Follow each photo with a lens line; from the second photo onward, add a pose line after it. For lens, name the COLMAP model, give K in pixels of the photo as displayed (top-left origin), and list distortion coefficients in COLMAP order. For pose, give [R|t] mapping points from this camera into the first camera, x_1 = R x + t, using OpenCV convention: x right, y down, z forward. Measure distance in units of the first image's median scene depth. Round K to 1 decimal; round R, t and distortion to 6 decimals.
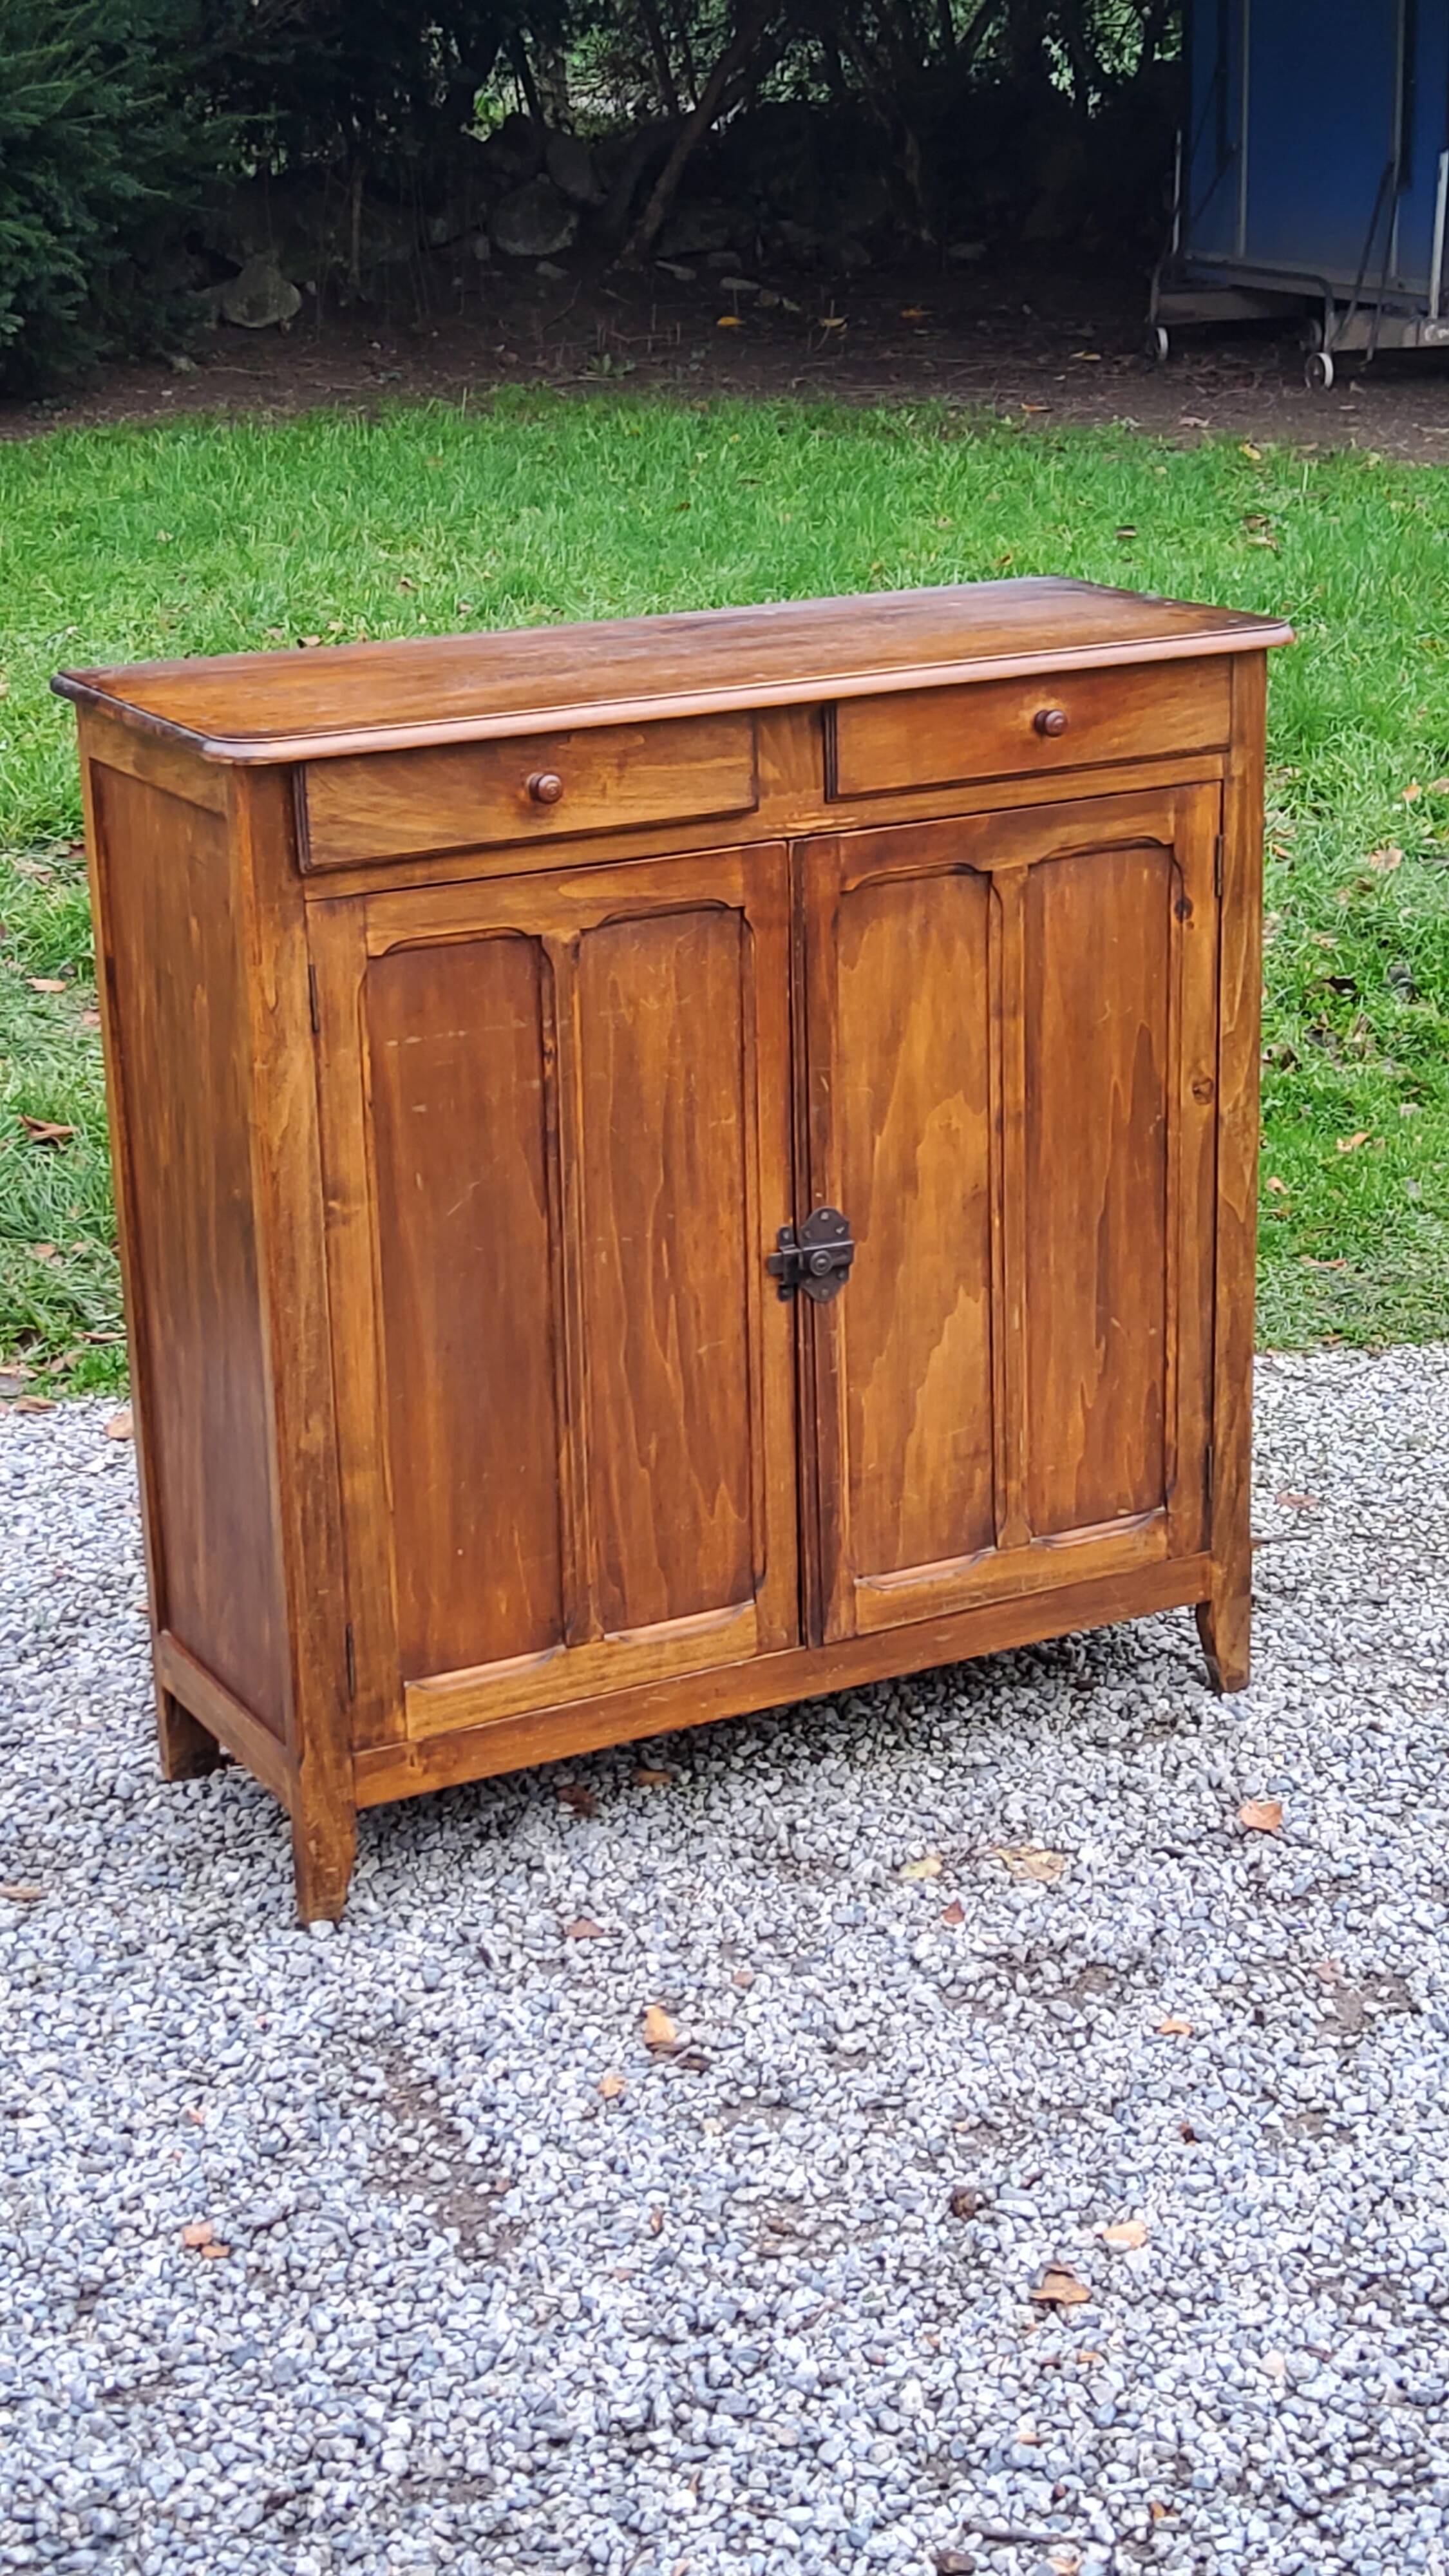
lens RADIAL K [[3780.6, 0, 757.6], [0, 3780.6, 1276.1], [0, 0, 1]] dist [0.153477, -0.326003]
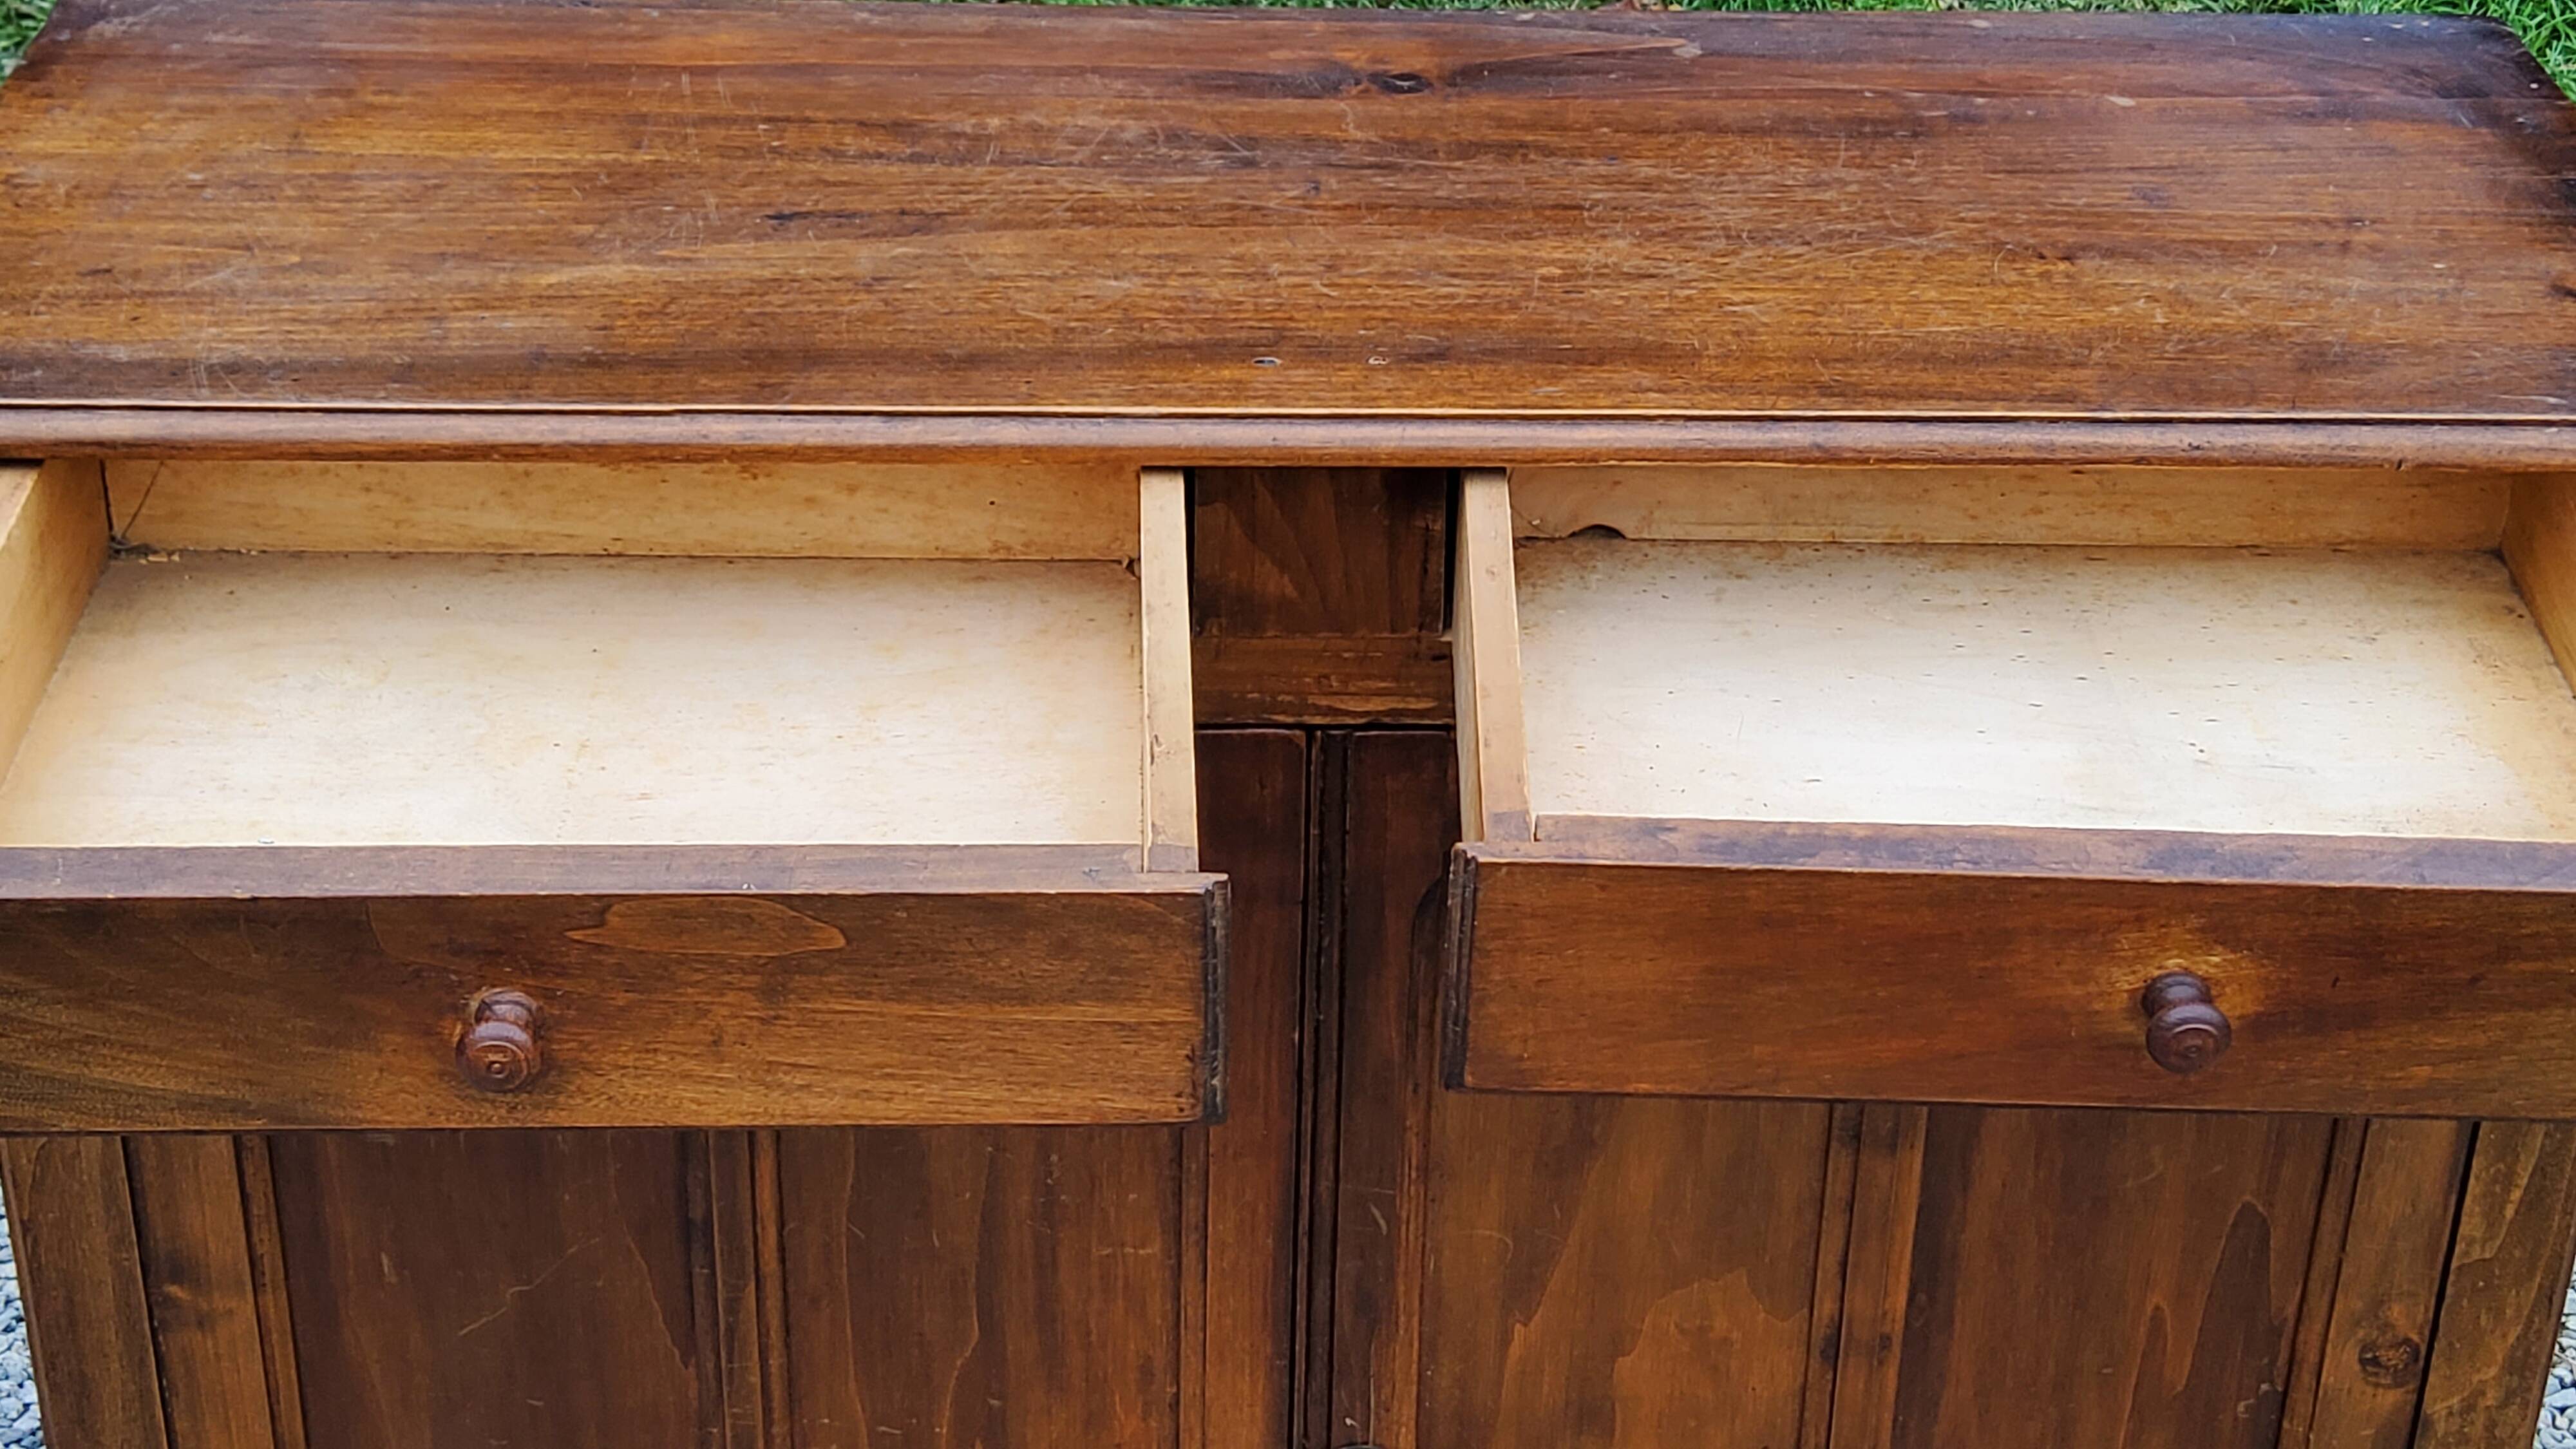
lens RADIAL K [[3829.6, 0, 1269.1], [0, 3829.6, 698.0], [0, 0, 1]] dist [0.186894, -0.577784]
pose [[0.887587, 0.261394, -0.379291, 0.159195], [-0.179172, 0.954470, 0.238504, -0.211676], [0.424366, -0.143735, 0.894010, 0.593385]]
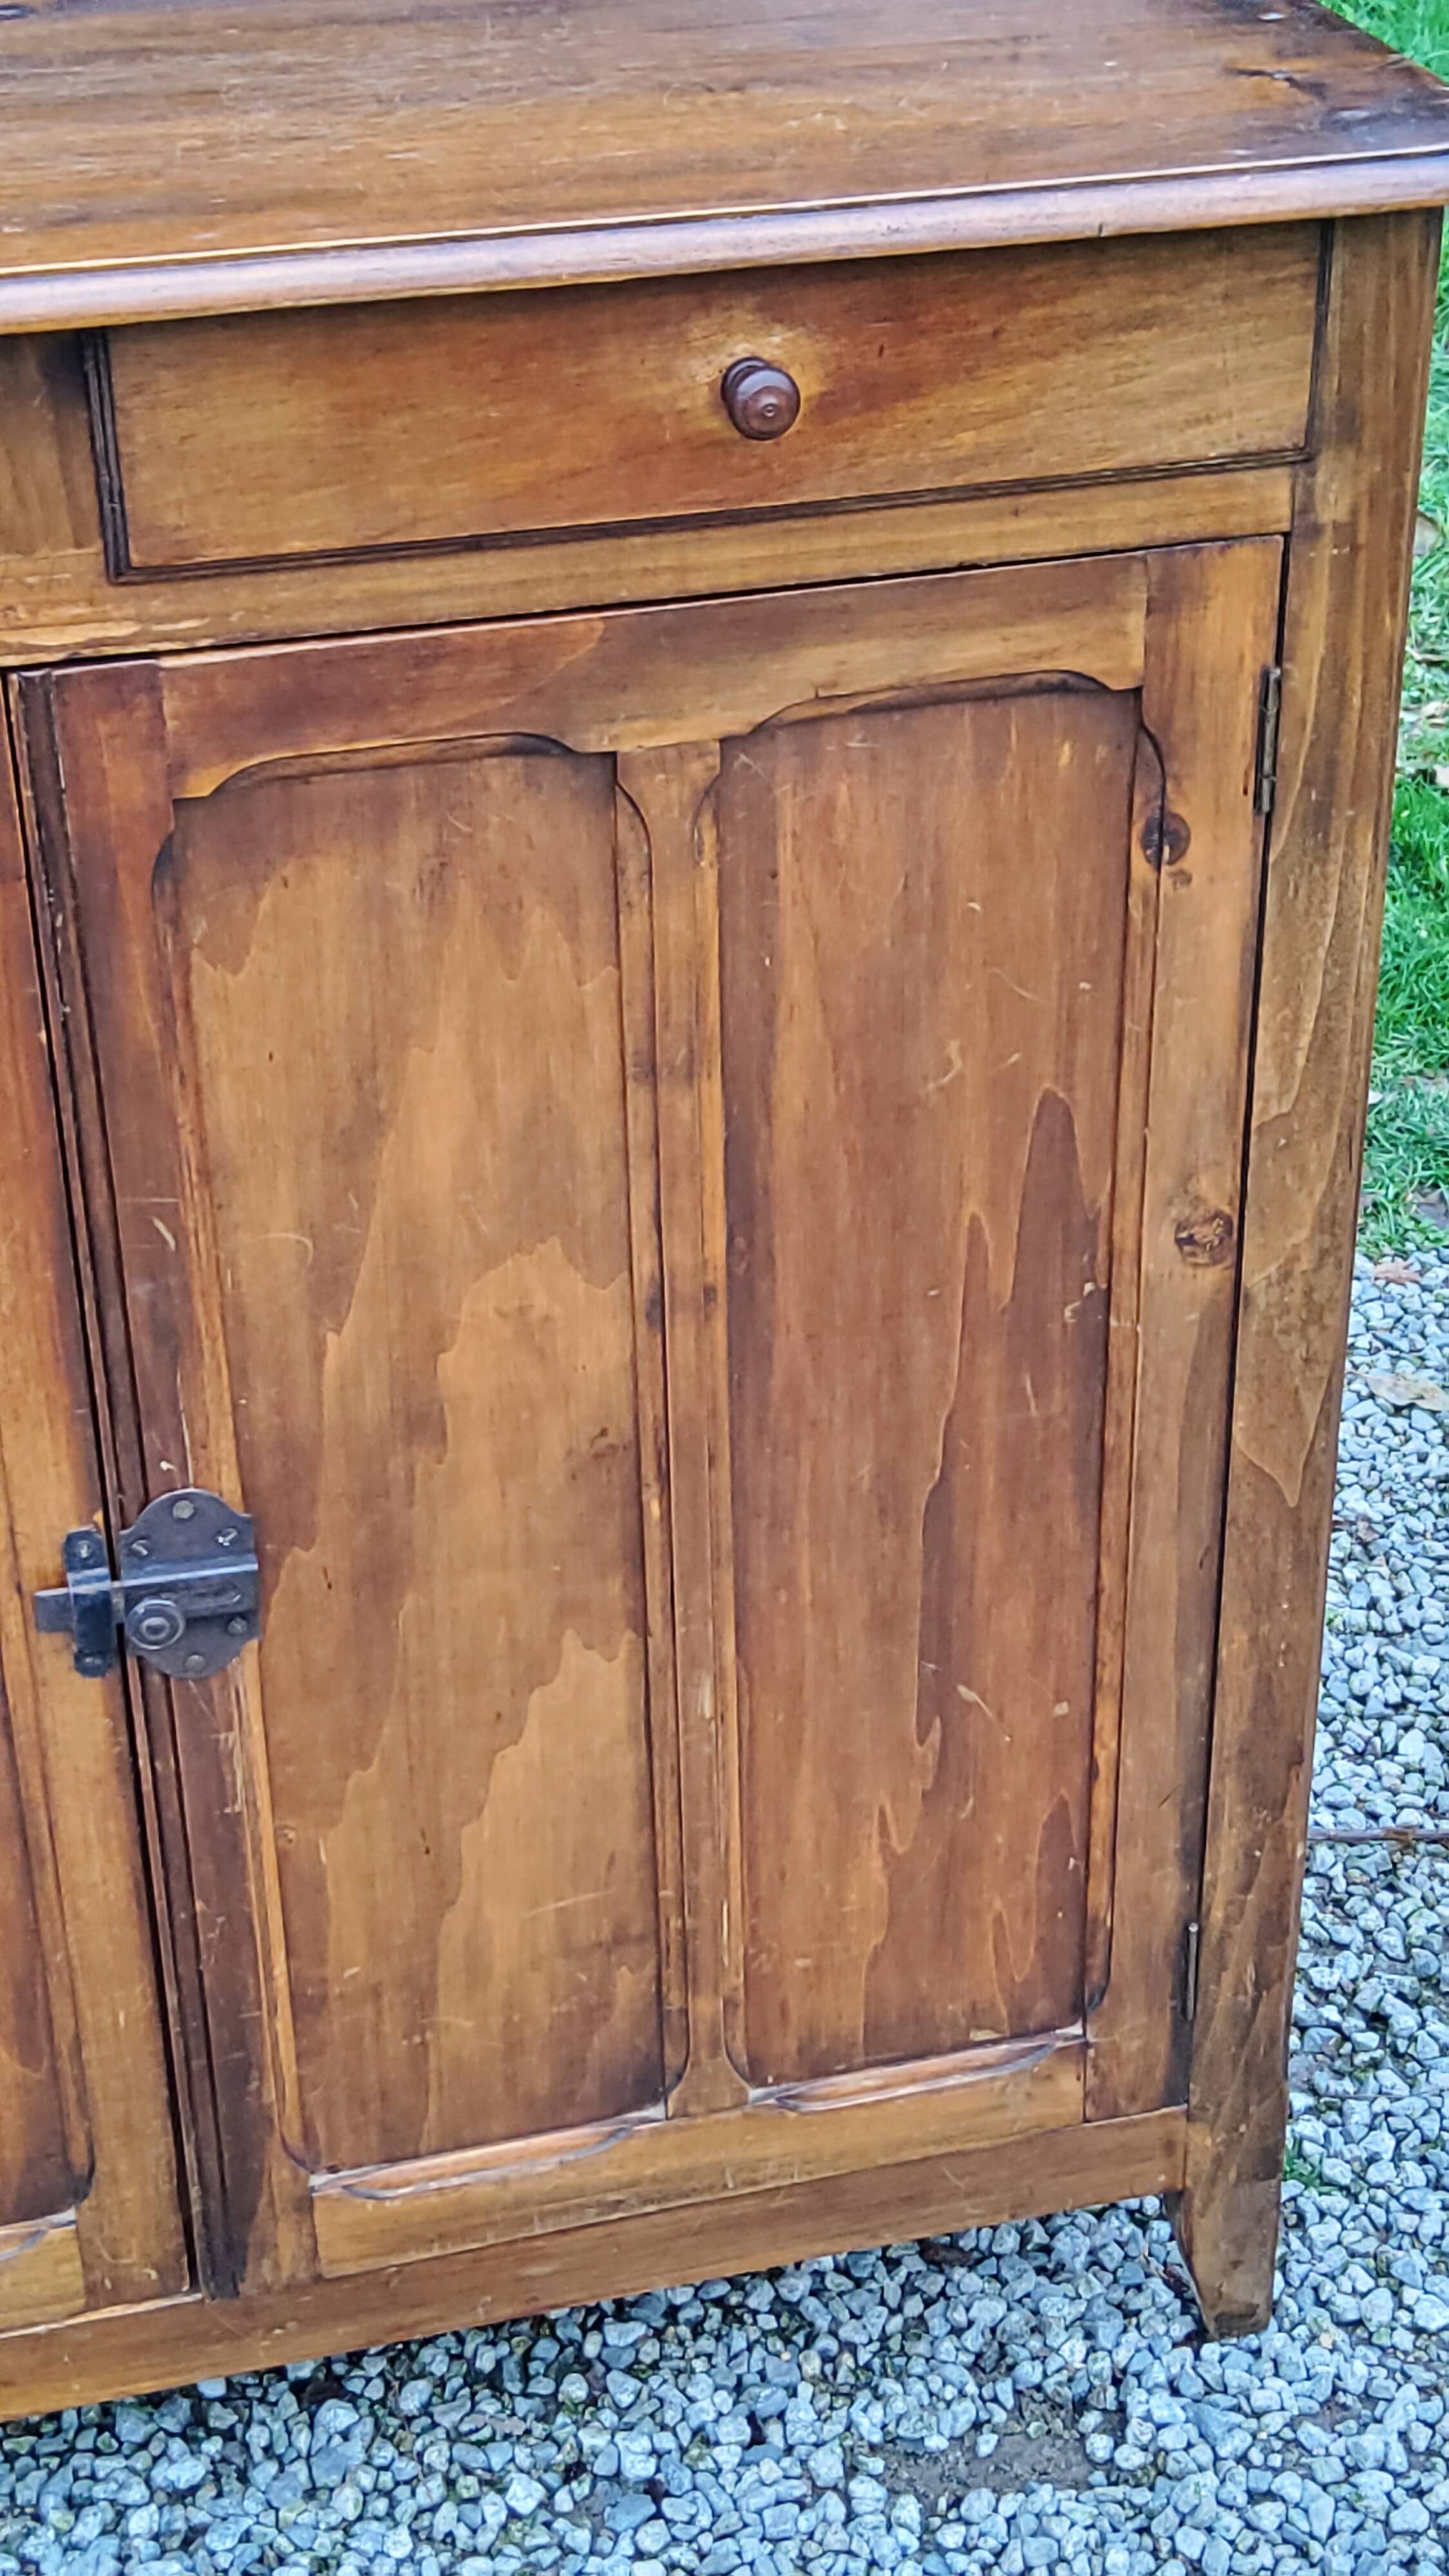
lens RADIAL K [[3857.5, 0, 748.1], [0, 3857.5, 1275.3], [0, 0, 1]] dist [0.191684, -0.581192]
pose [[0.969640, 0.139646, -0.200743, 0.162939], [-0.086930, 0.964129, 0.250797, -0.155996], [0.228565, -0.225732, 0.946997, 0.605940]]
